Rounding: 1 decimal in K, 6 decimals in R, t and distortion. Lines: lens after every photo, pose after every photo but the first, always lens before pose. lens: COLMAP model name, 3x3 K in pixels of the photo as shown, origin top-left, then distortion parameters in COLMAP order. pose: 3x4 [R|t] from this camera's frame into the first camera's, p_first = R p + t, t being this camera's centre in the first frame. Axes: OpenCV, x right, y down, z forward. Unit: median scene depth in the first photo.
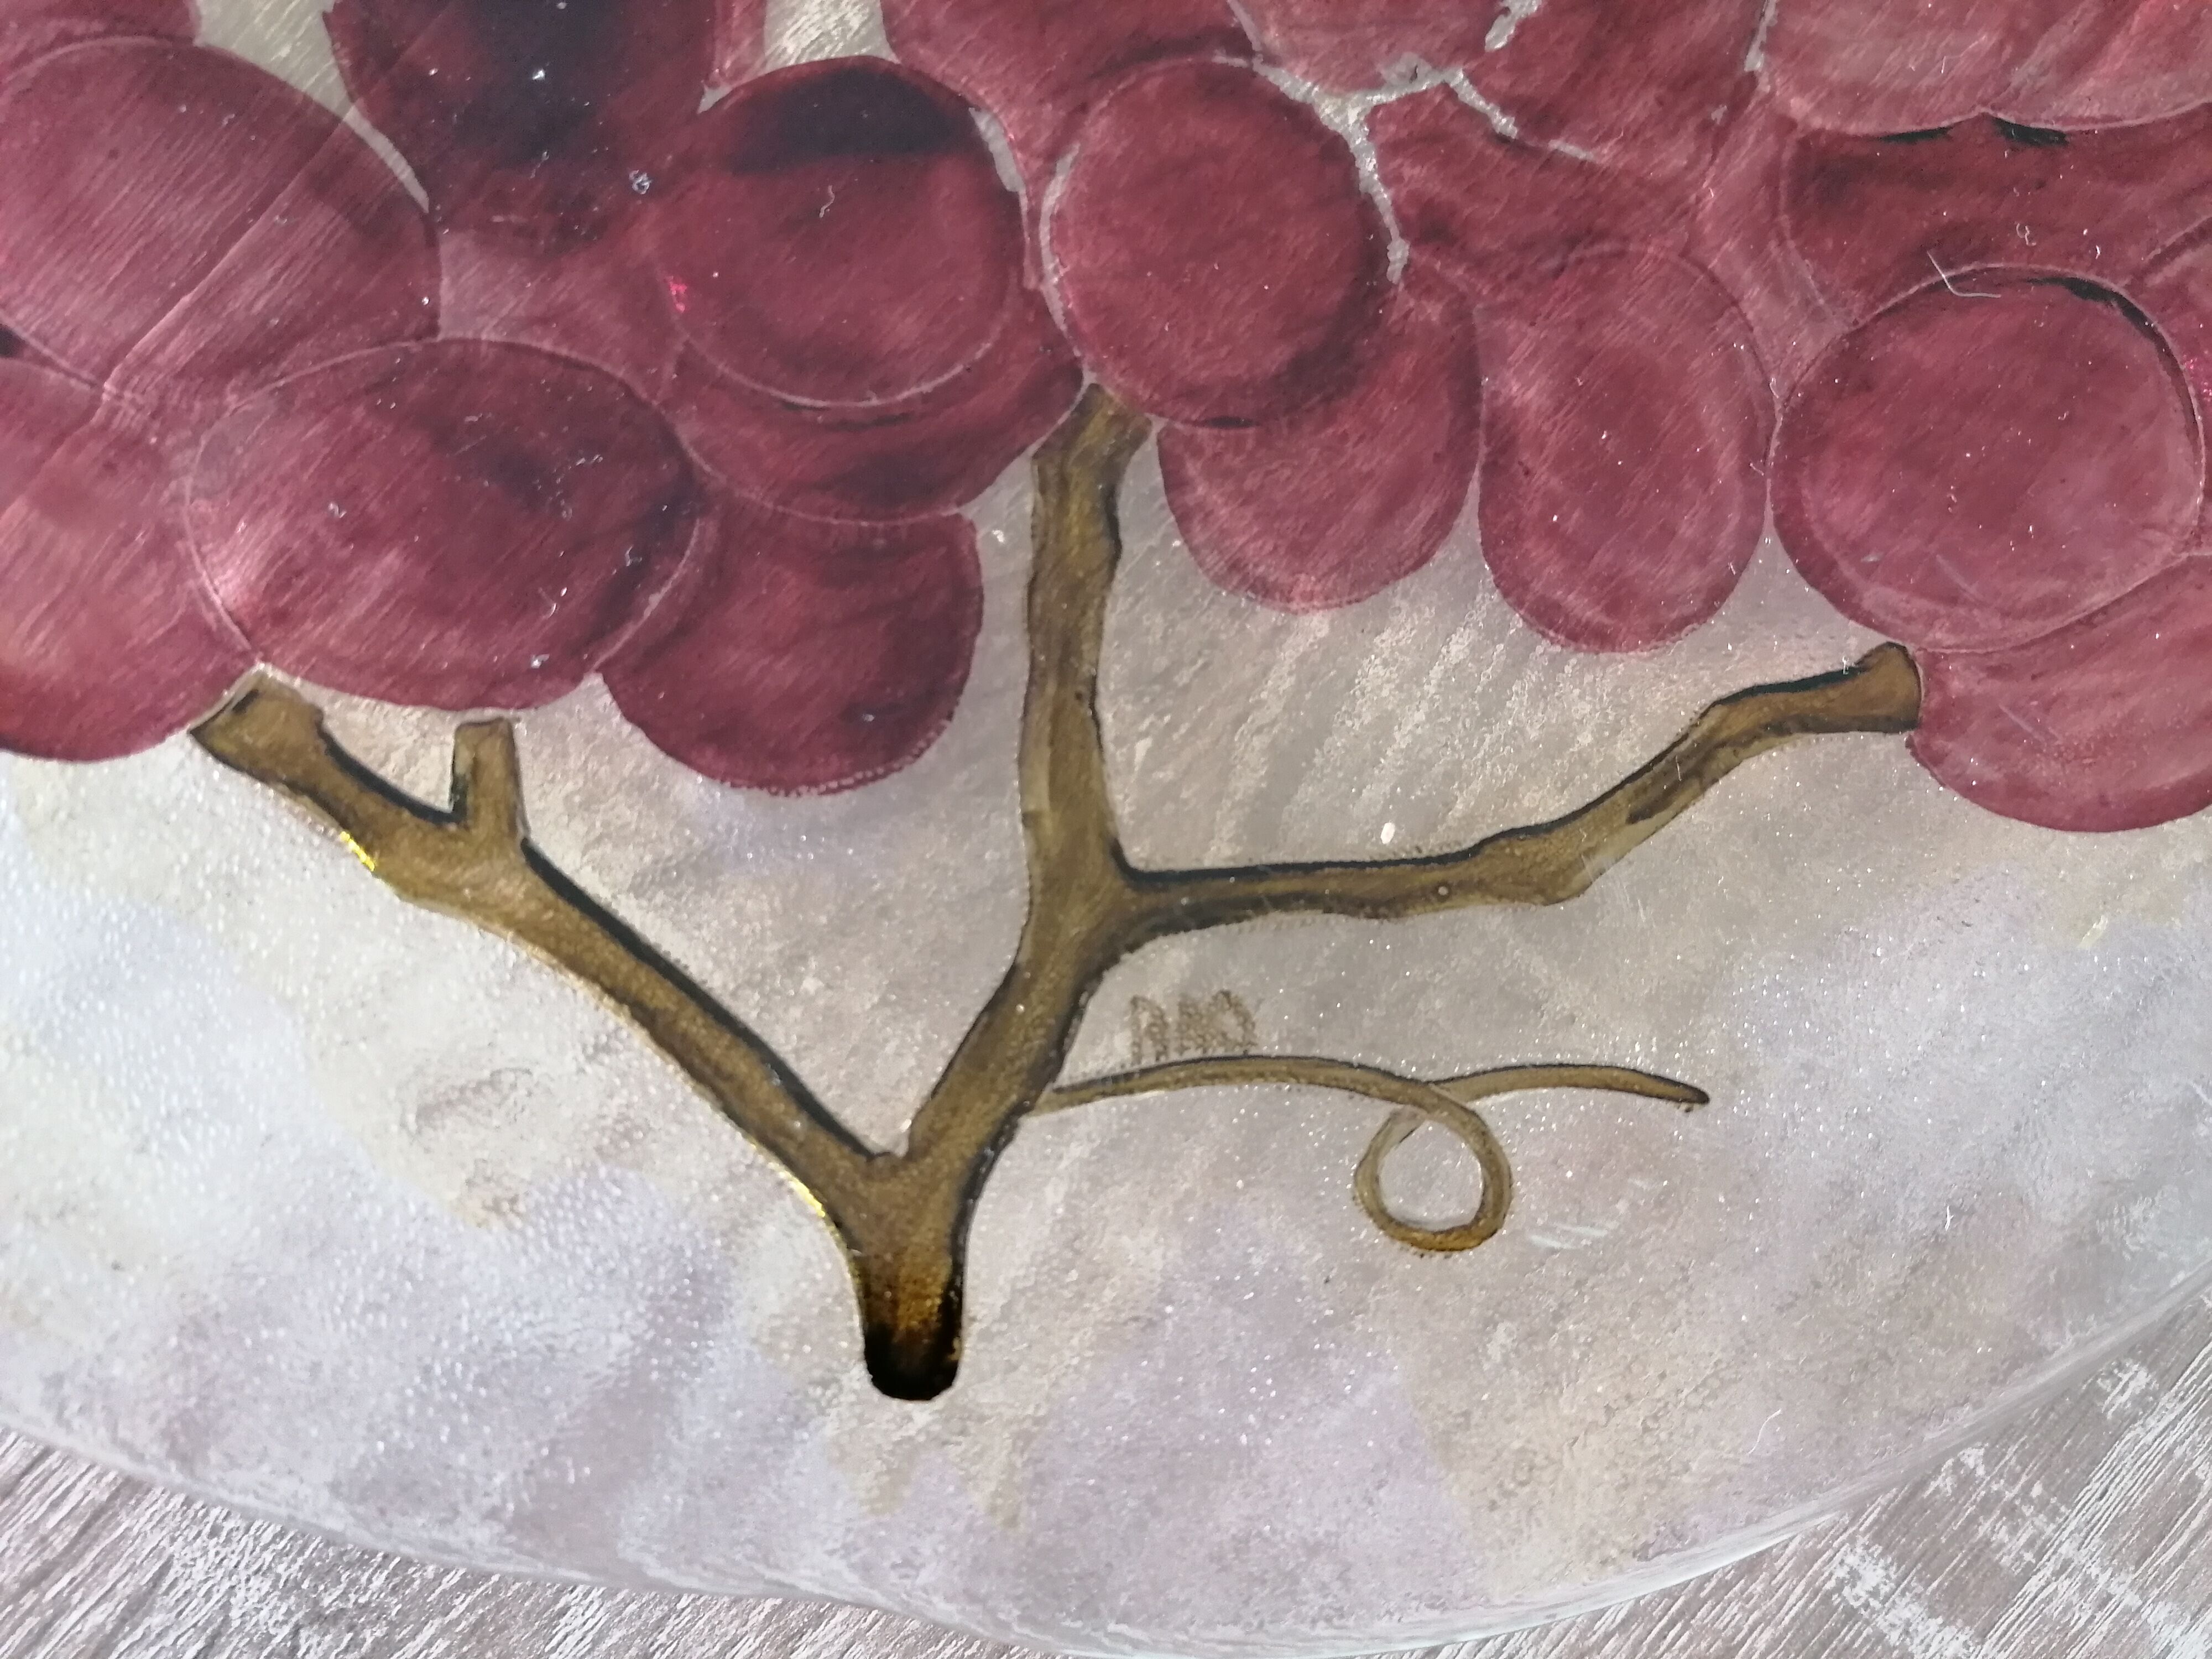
lens RADIAL K [[1688.7, 0, 1060.1], [0, 1688.7, 822.4], [0, 0, 1]] dist [0.072522, -0.138444]
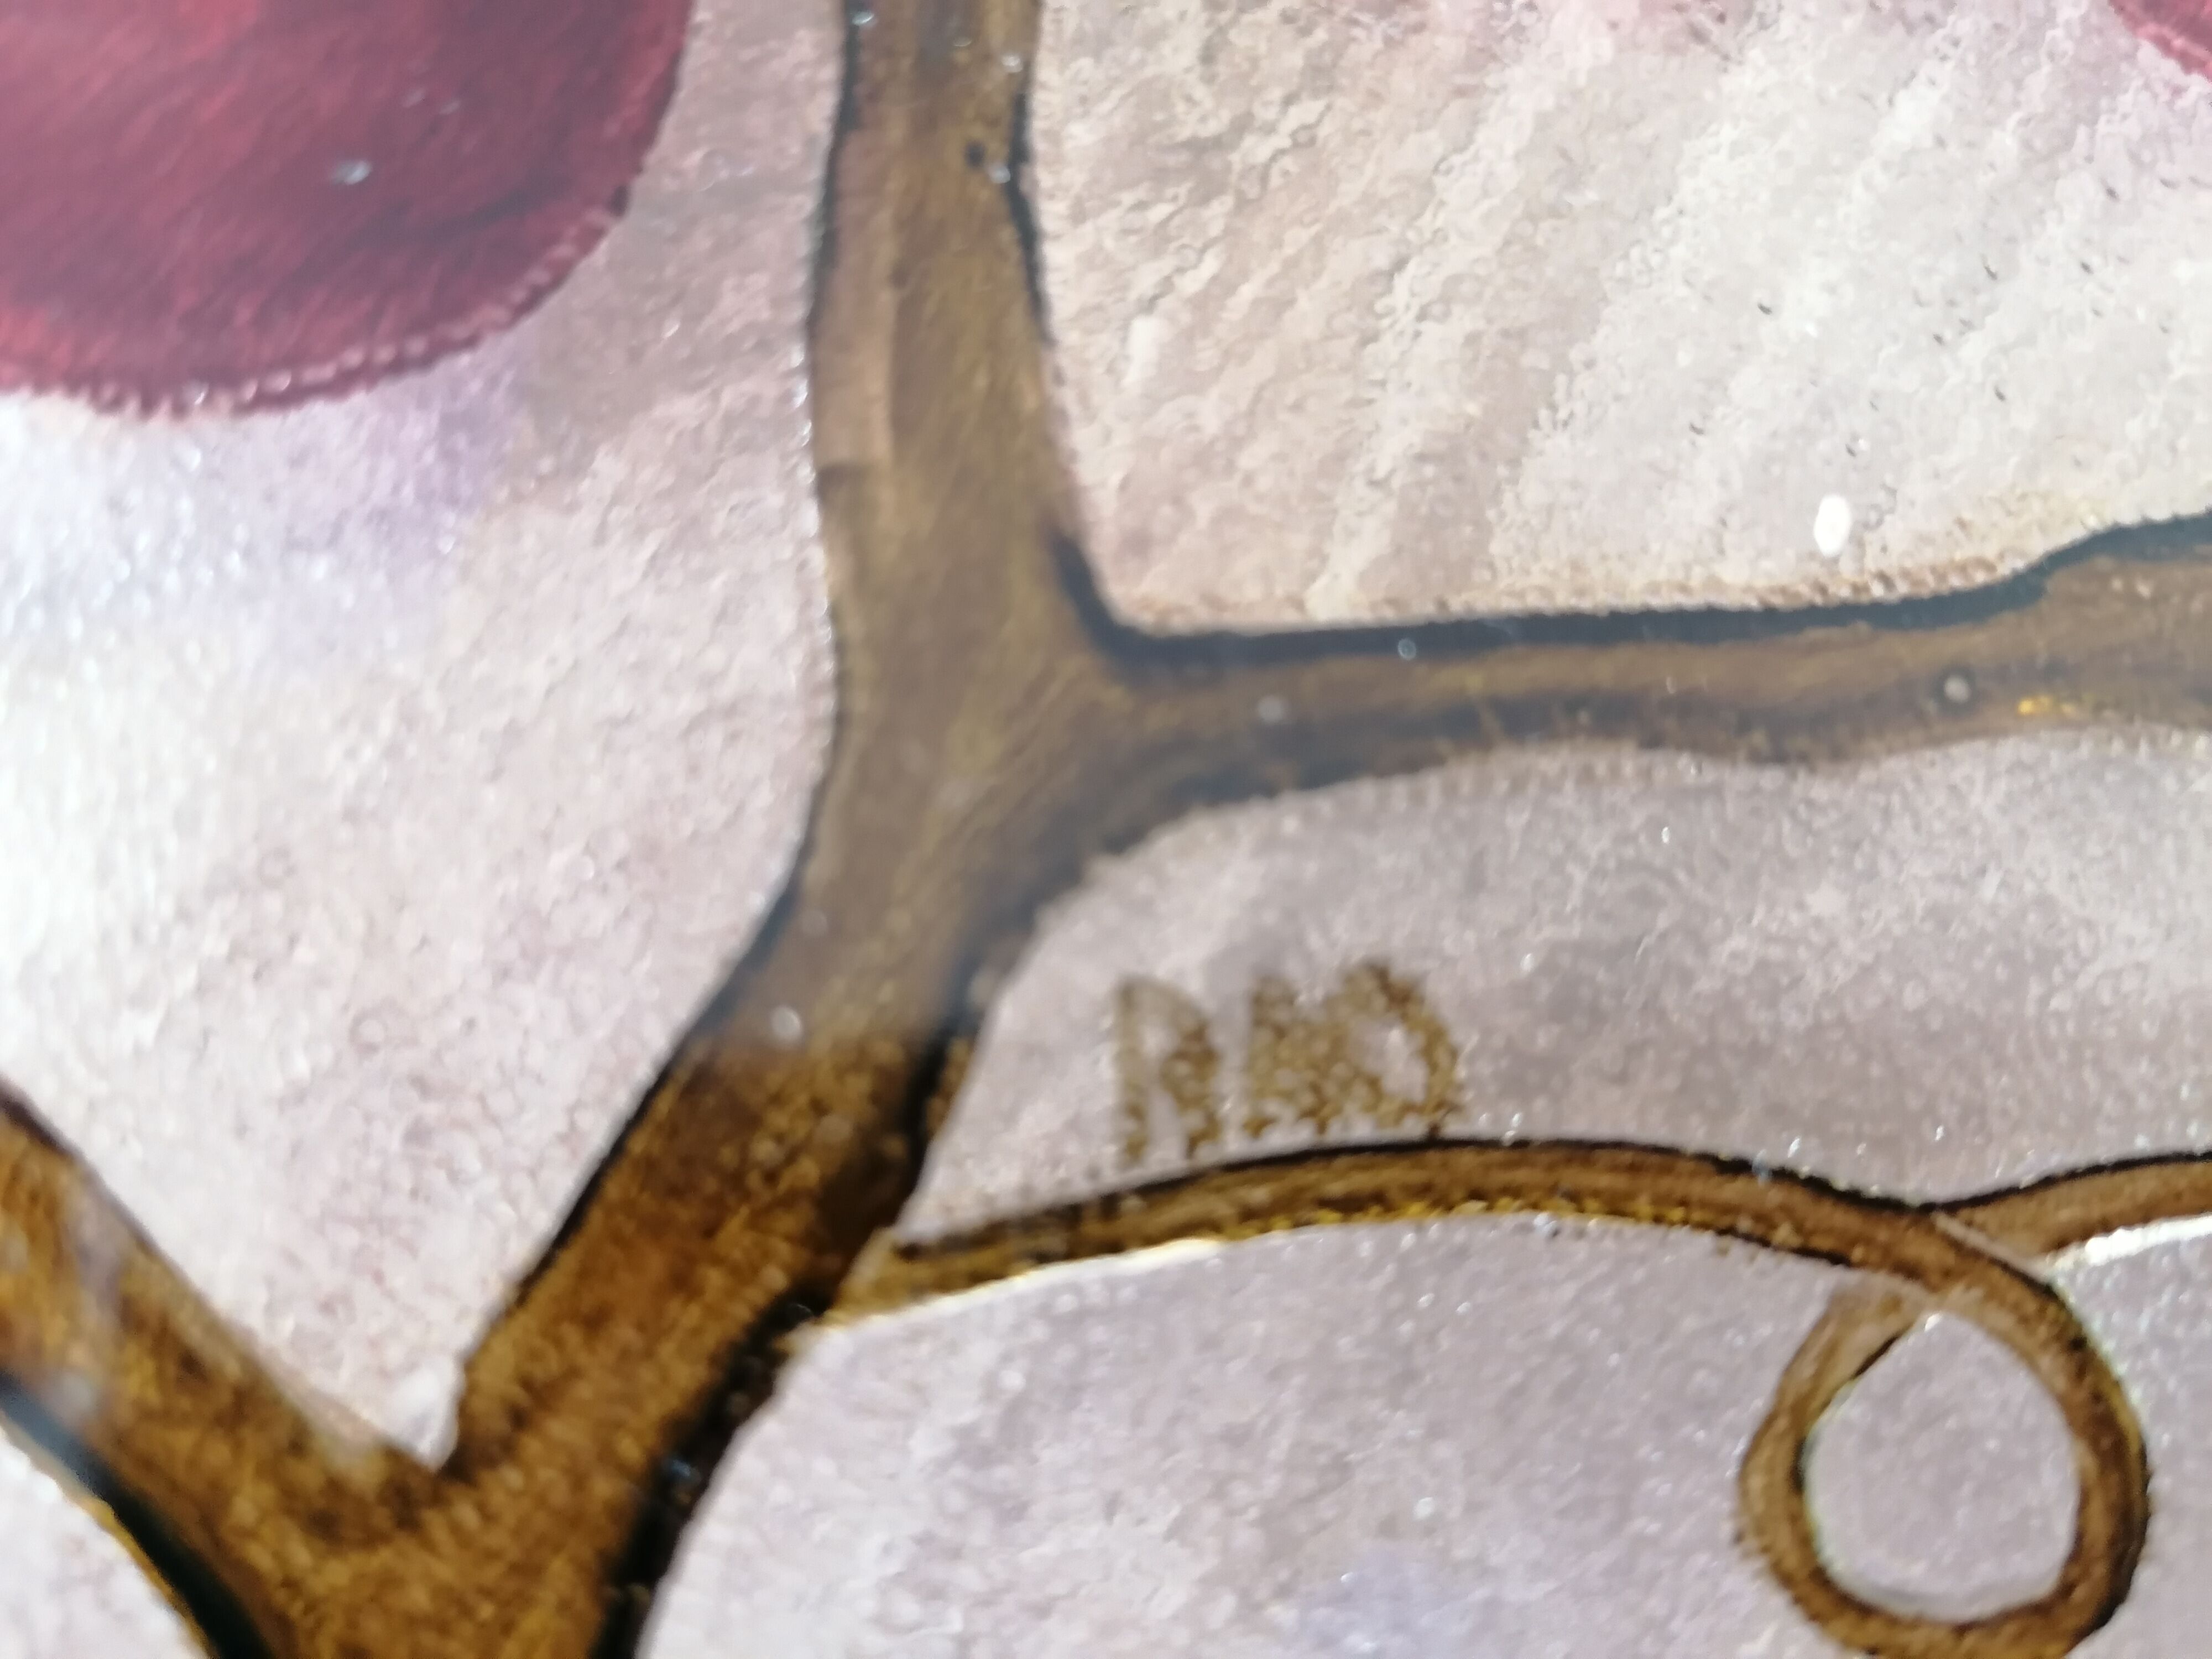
lens RADIAL K [[1767.9, 0, 1106.0], [0, 1767.9, 829.5], [0, 0, 1]] dist [-0.031398, -0.005711]
pose [[0.999048, 0.000912, 0.043614, 0.023174], [-0.003261, 0.998545, 0.053826, 0.051499], [-0.043502, -0.053917, 0.997597, 0.628943]]
